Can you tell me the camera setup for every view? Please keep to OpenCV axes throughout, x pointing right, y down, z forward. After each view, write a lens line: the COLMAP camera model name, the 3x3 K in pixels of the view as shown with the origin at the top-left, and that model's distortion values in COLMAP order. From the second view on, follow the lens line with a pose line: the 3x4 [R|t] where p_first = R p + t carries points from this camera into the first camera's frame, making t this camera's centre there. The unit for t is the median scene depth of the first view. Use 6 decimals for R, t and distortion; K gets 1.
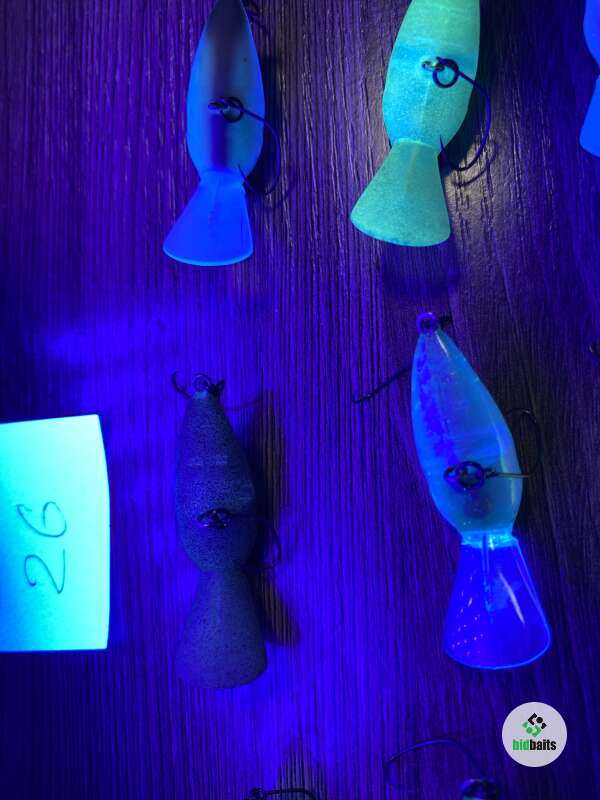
lens RADIAL K [[627.8, 0, 296.0], [0, 627.8, 392.4], [0, 0, 1]] dist [-0.026566, -0.014368]
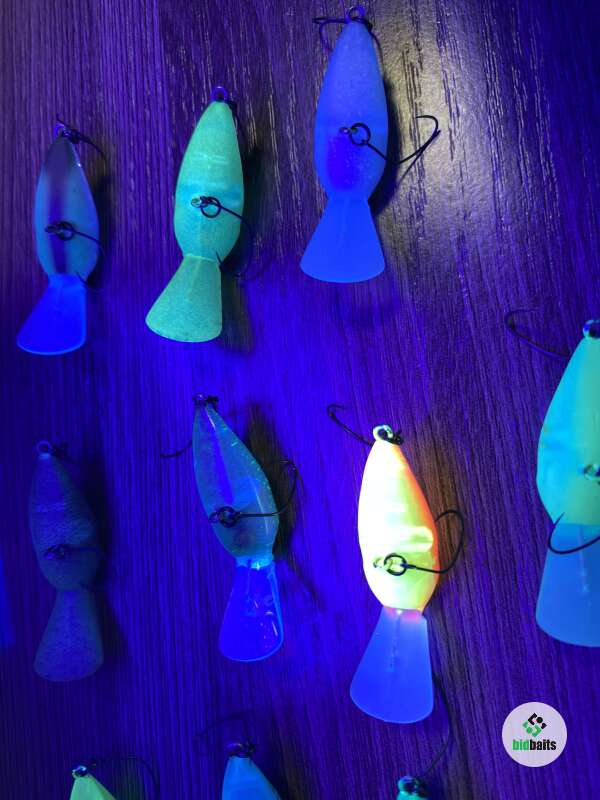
lens RADIAL K [[627.8, 0, 300.1], [0, 627.8, 396.8], [0, 0, 1]] dist [-0.026566, -0.014368]
pose [[0.999379, -0.035189, -0.001638, 0.359403], [0.035204, 0.999329, 0.010116, -0.107043], [0.001281, -0.010167, 0.999947, -0.271024]]
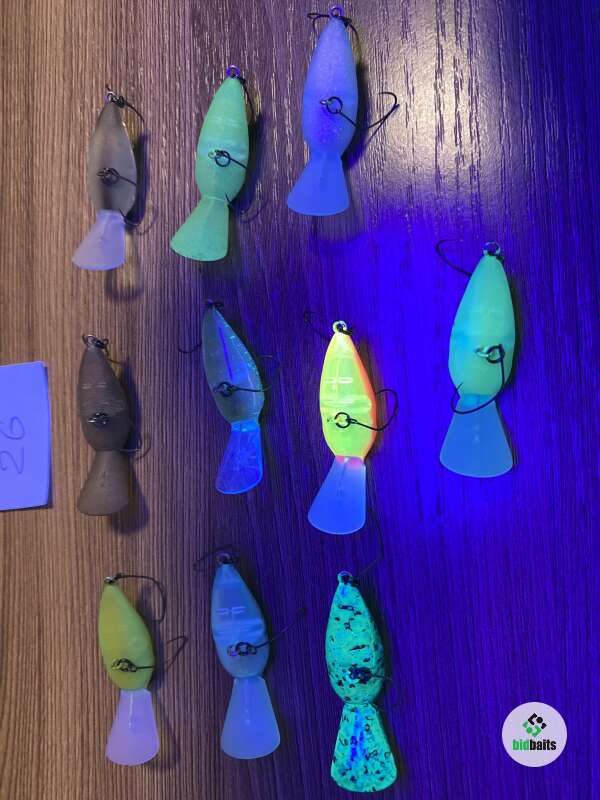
lens RADIAL K [[627.8, 0, 296.1], [0, 627.8, 404.9], [0, 0, 1]] dist [-0.026566, -0.014368]
pose [[0.999178, 0.009938, -0.039303, 0.447880], [-0.008009, 0.998769, 0.048949, 0.069590], [0.039741, -0.048594, 0.998028, -0.647567]]
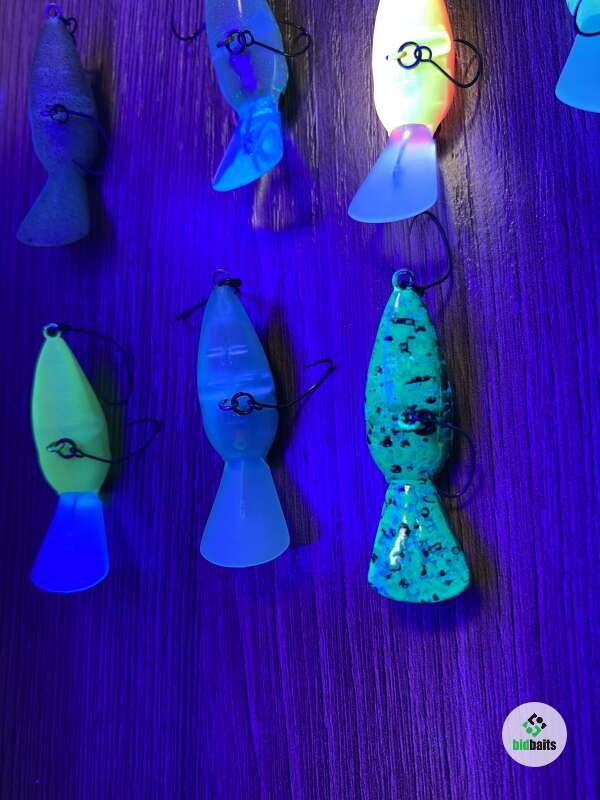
lens RADIAL K [[627.8, 0, 302.8], [0, 627.8, 402.4], [0, 0, 1]] dist [-0.026566, -0.014368]
pose [[0.998198, 0.059441, -0.008201, 0.379184], [-0.059263, 0.998033, 0.020445, 0.669479], [0.009400, -0.019922, 0.999757, -0.223053]]
